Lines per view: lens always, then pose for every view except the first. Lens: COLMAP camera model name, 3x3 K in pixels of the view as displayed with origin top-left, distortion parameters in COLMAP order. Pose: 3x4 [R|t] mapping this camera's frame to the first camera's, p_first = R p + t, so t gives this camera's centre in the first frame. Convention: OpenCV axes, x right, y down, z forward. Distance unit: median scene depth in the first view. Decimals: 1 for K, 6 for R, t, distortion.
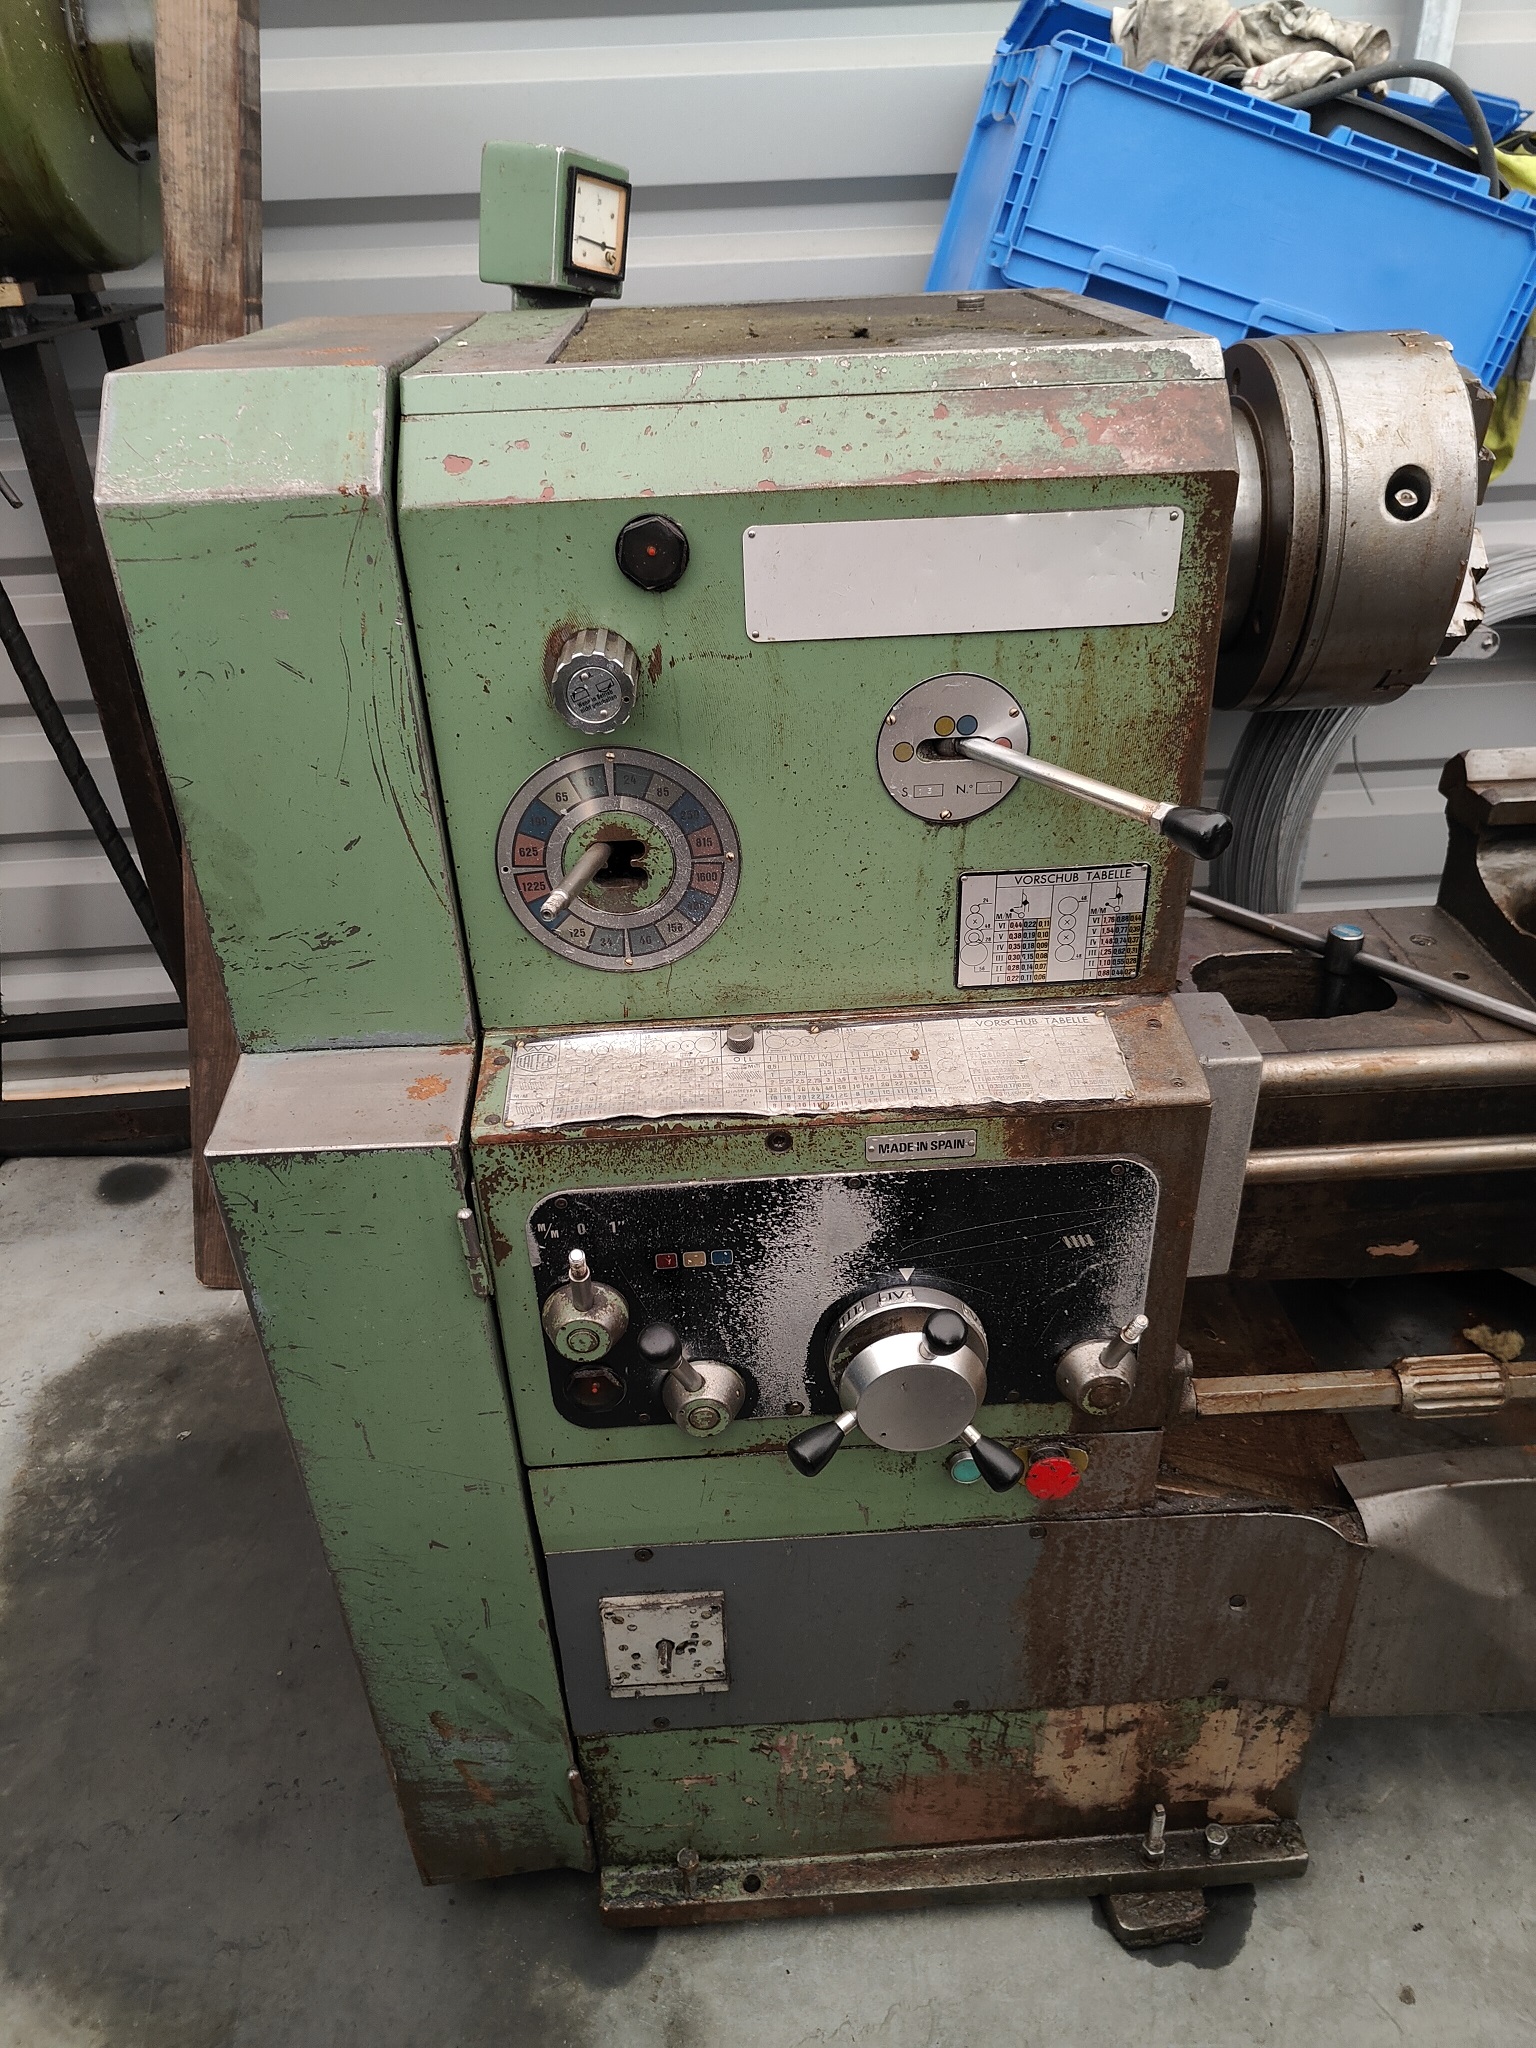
lens RADIAL K [[1426.4, 0, 762.2], [0, 1426.4, 1043.6], [0, 0, 1]] dist [0.007700, -0.003679]
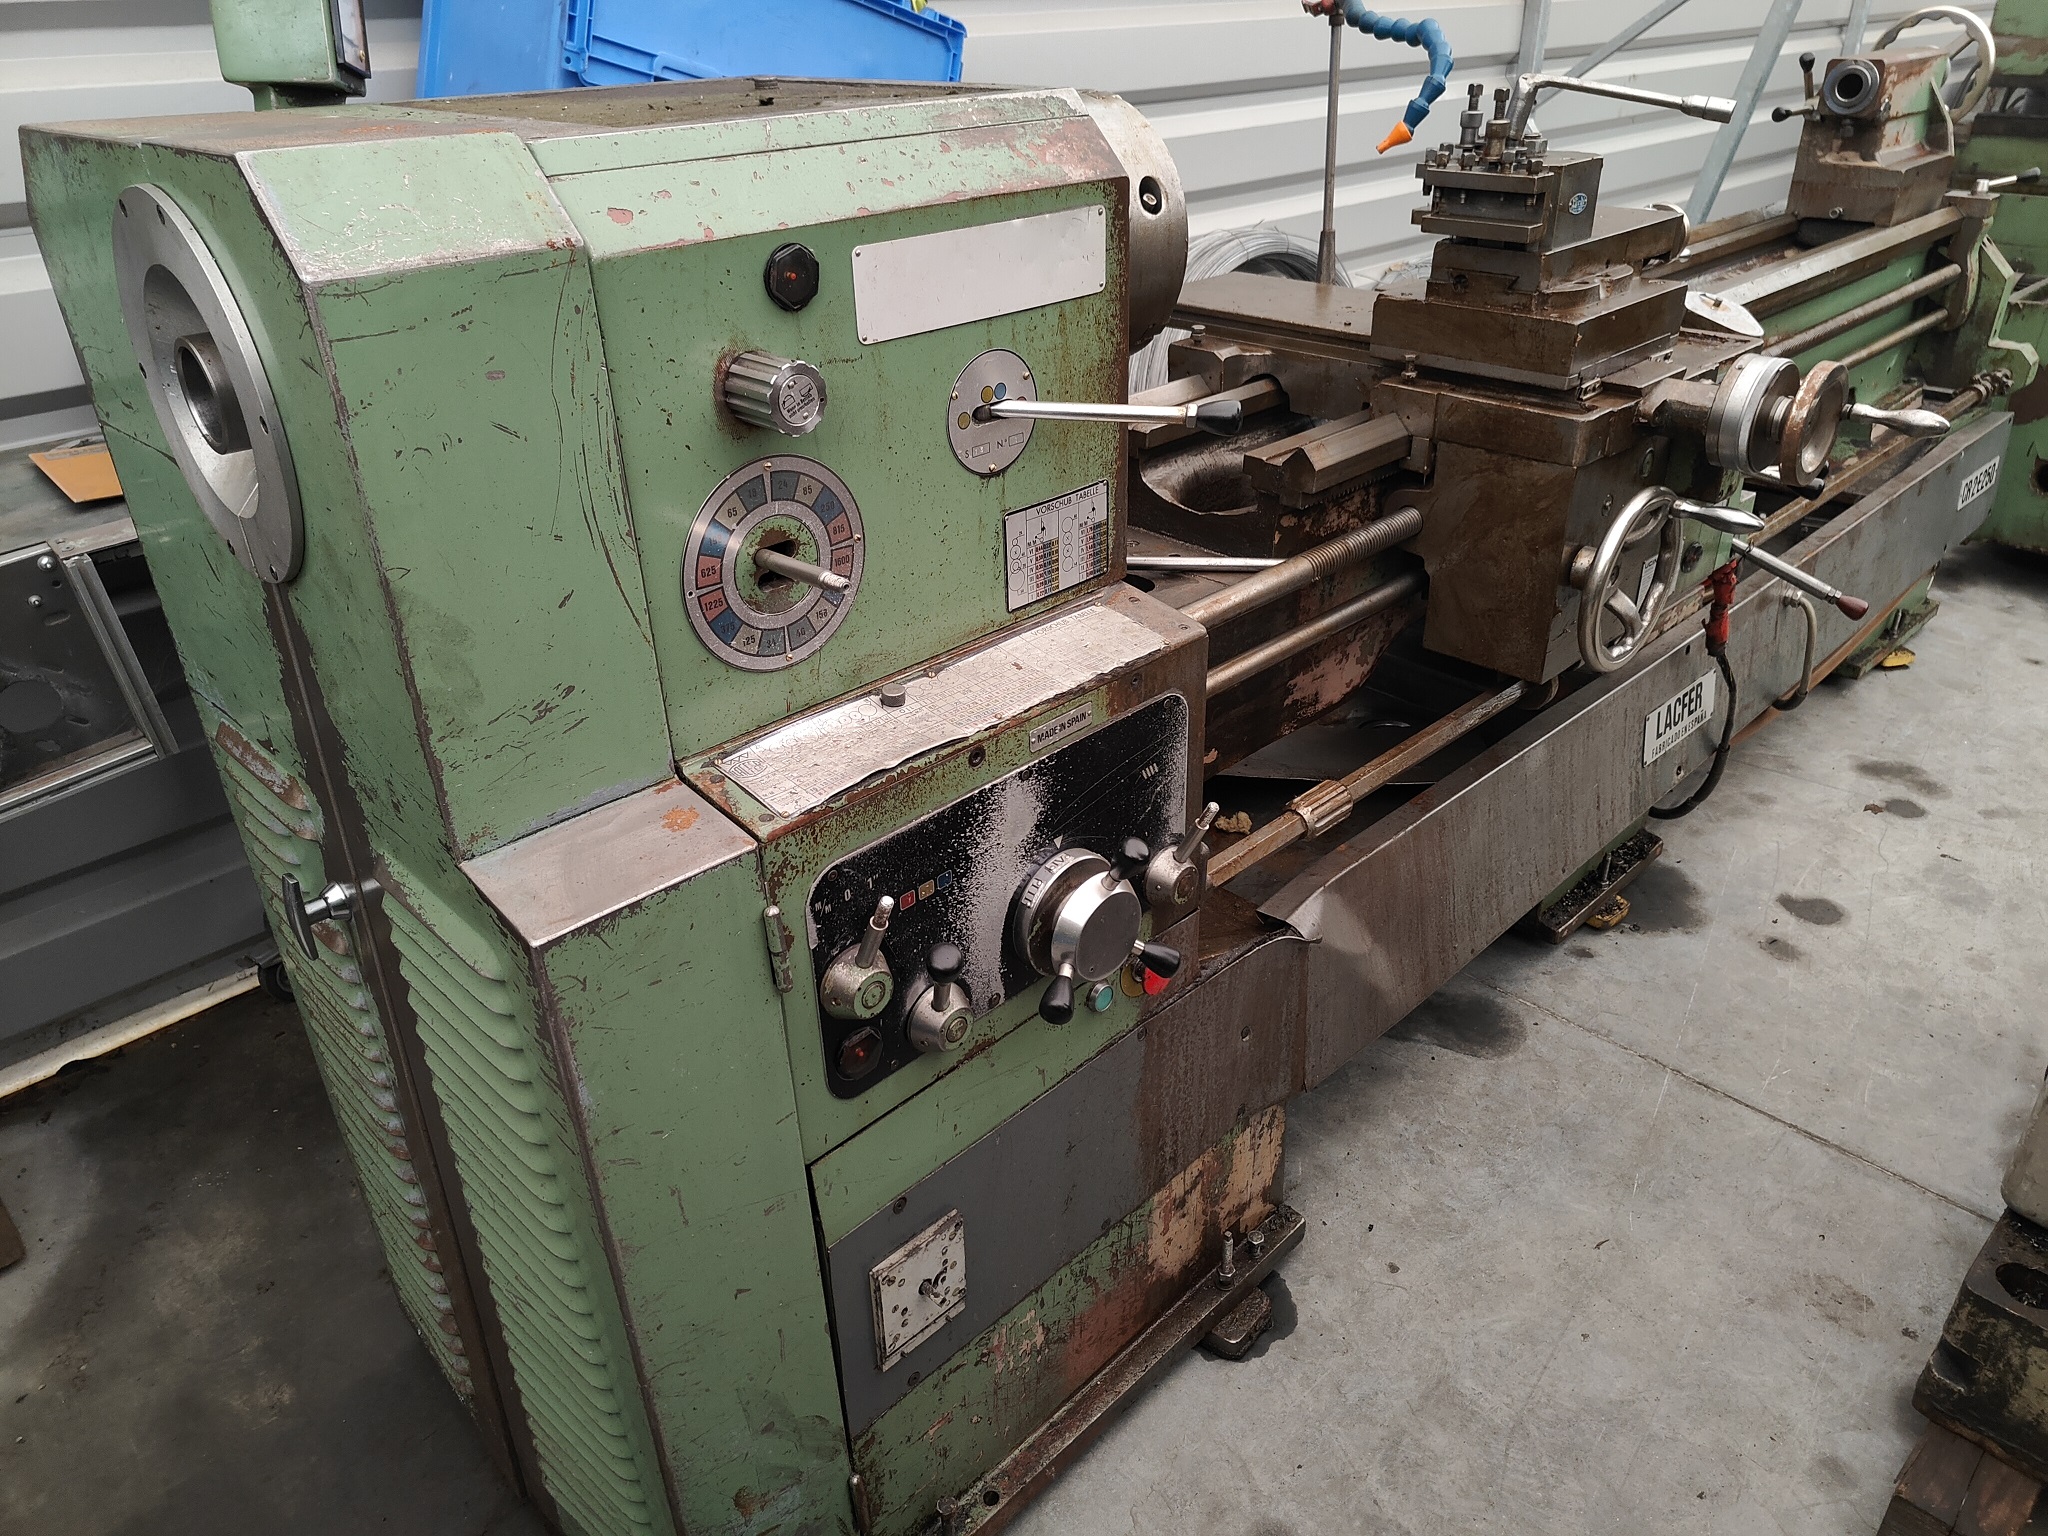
lens RADIAL K [[1426.4, 0, 1028.2], [0, 1426.4, 767.4], [0, 0, 1]] dist [0.007700, -0.003679]
pose [[0.742488, -0.309112, 0.594274, -0.639439], [0.348318, 0.935952, 0.051646, 0.030041], [-0.572177, 0.168650, 0.802603, 0.025481]]
